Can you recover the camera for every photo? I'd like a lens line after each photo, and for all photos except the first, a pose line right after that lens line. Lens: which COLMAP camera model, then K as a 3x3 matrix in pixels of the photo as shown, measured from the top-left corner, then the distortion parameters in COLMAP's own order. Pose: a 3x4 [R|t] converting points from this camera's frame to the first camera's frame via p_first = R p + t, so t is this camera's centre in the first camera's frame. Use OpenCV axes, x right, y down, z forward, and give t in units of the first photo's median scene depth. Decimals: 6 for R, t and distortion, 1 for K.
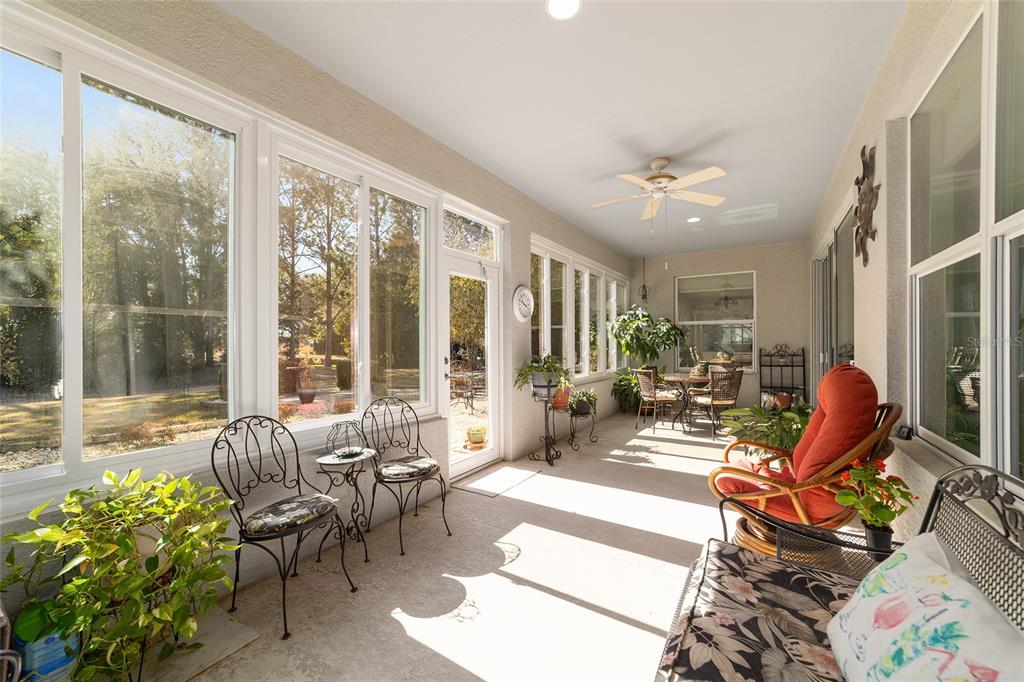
lens RADIAL K [[397.5, 0, 511.0], [0, 397.5, 341.1], [0, 0, 1]] dist [-0.019693, 0.011310]
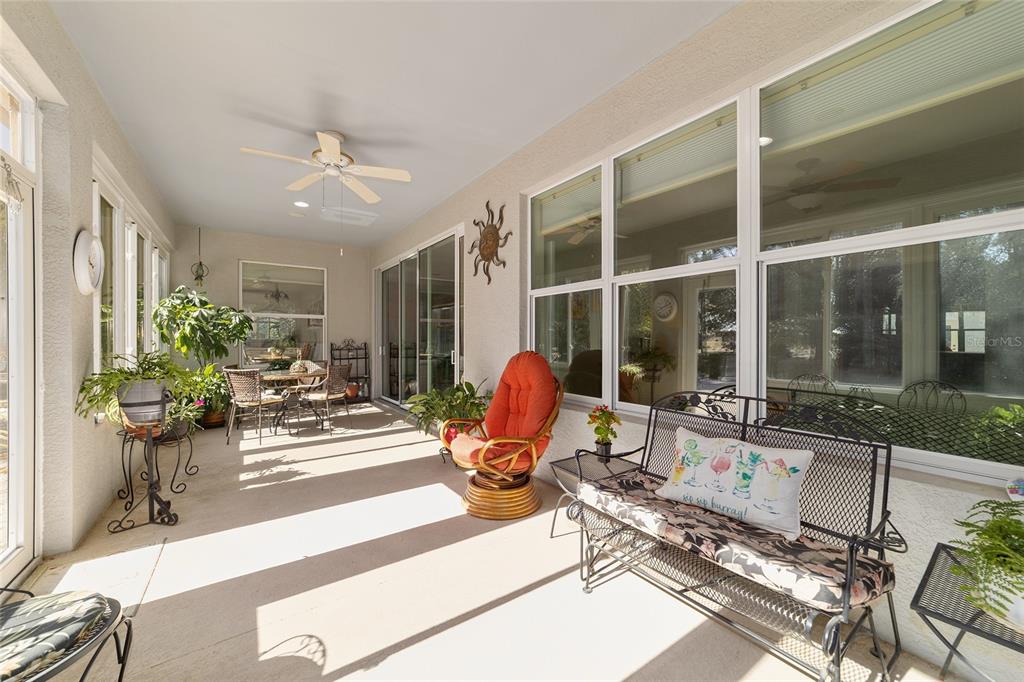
lens RADIAL K [[397.5, 0, 511.0], [0, 397.5, 341.1], [0, 0, 1]] dist [-0.019693, 0.011310]
pose [[0.370600, 0.003680, 0.928785, -0.271913], [-0.011737, 0.999931, 0.000722, 0.010119], [-0.928719, -0.011169, 0.370617, 0.247652]]
